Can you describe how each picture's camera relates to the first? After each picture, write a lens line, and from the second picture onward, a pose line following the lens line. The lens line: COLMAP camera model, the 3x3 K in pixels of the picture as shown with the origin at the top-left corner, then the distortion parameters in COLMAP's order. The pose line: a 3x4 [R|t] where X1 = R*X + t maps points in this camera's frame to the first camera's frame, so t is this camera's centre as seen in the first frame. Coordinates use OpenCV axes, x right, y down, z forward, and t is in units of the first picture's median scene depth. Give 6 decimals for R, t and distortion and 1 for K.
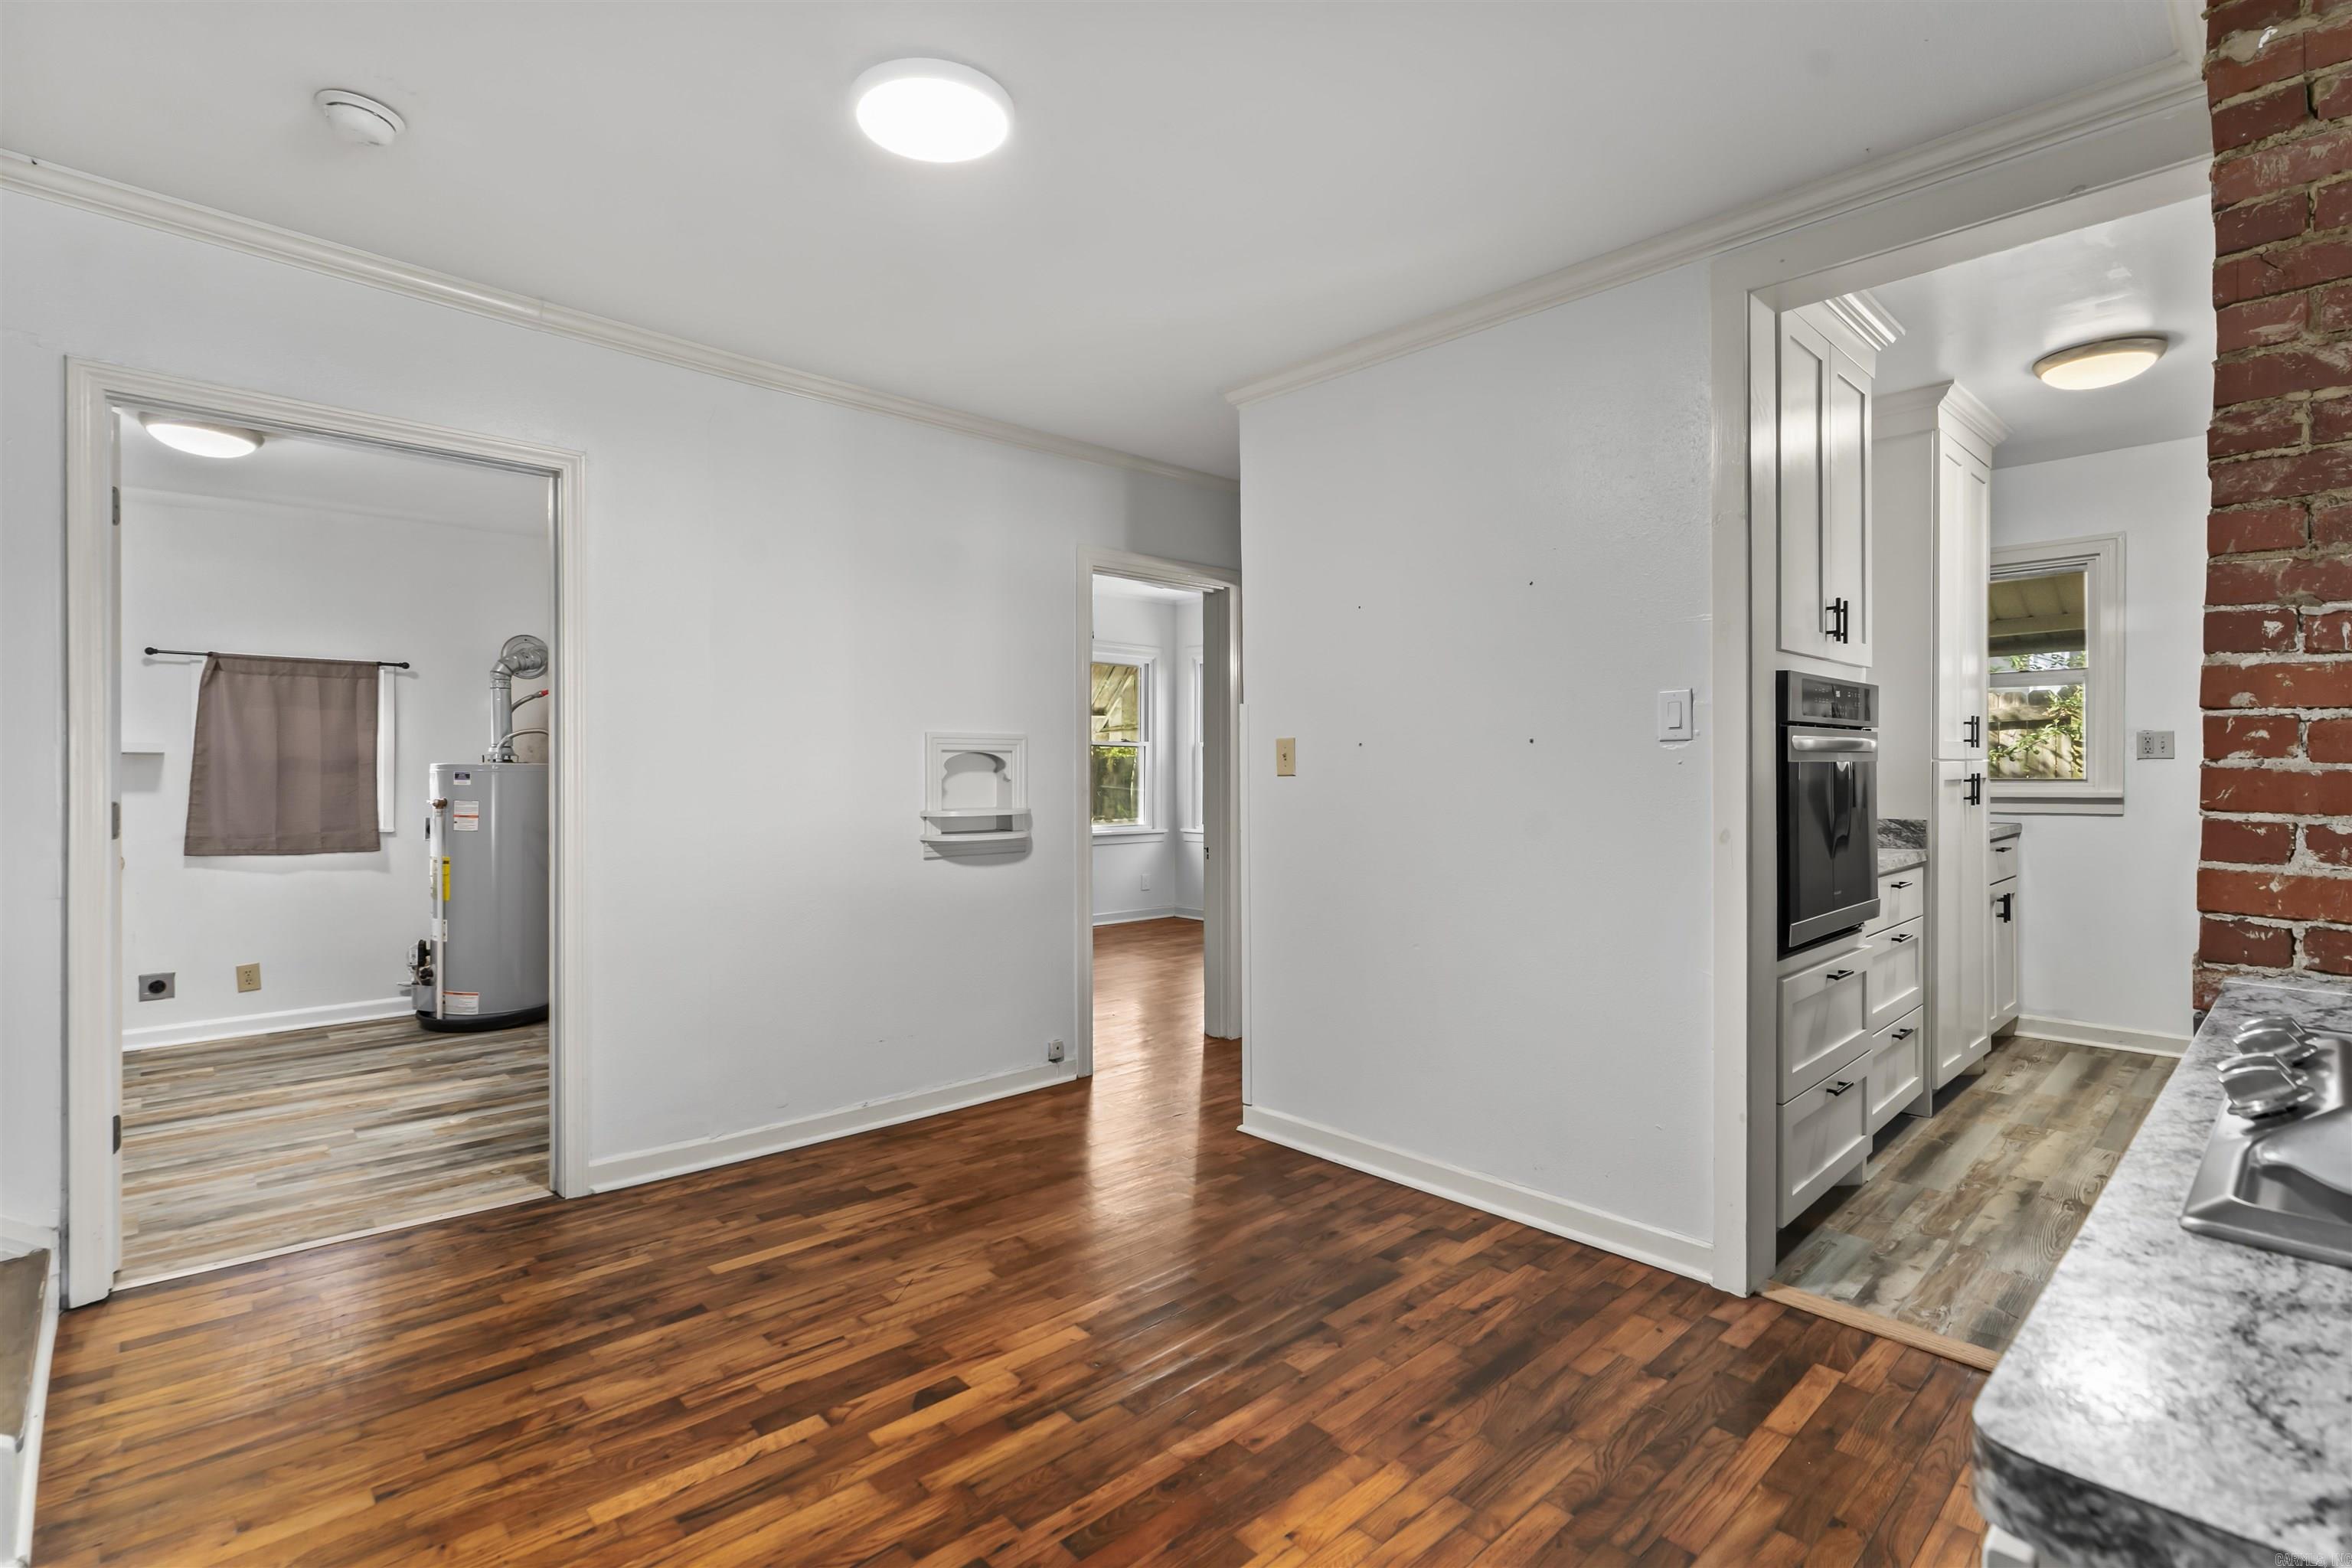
lens RADIAL K [[1092.3, 0, 1179.6], [0, 1092.3, 774.5], [0, 0, 1]] dist [0.000439, 0.000621]
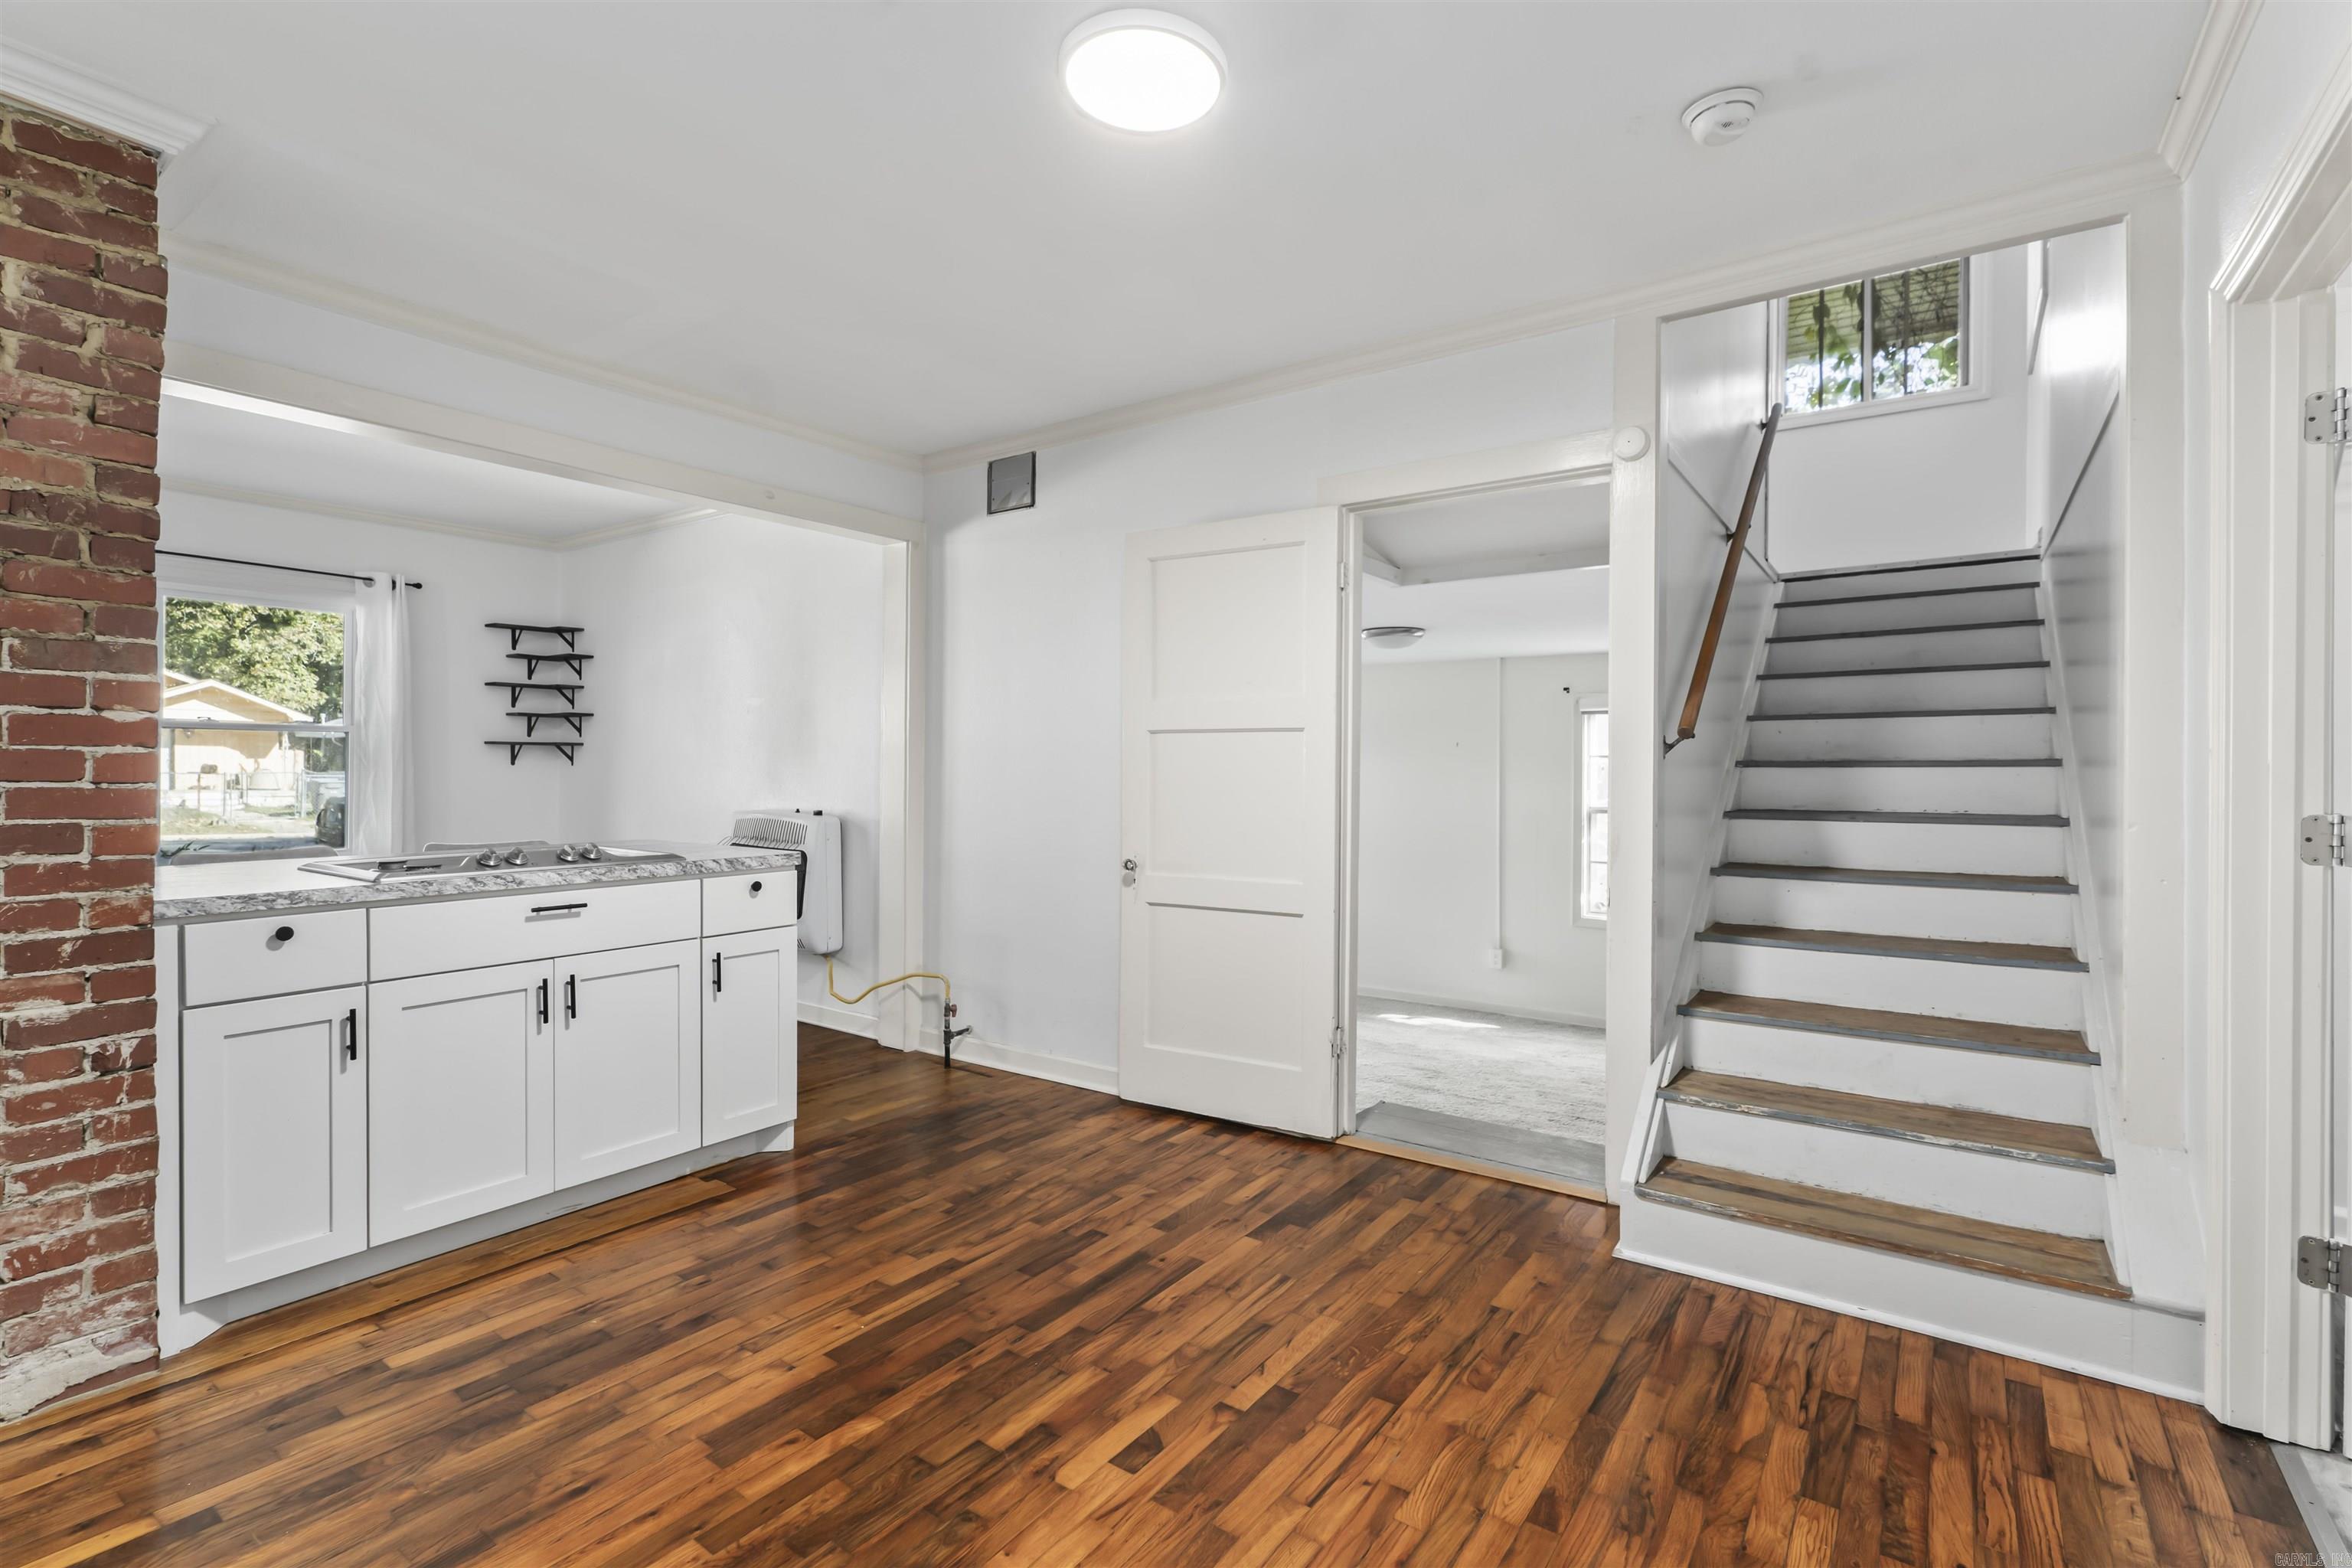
lens RADIAL K [[1081.1, 0, 1178.0], [0, 1081.1, 762.2], [0, 0, 1]] dist [0.001125, 0.001103]
pose [[-0.981759, -0.011742, -0.189765, -0.089410], [-0.011632, 0.999931, -0.001691, -0.003211], [0.189772, 0.000547, -0.981828, 2.240412]]
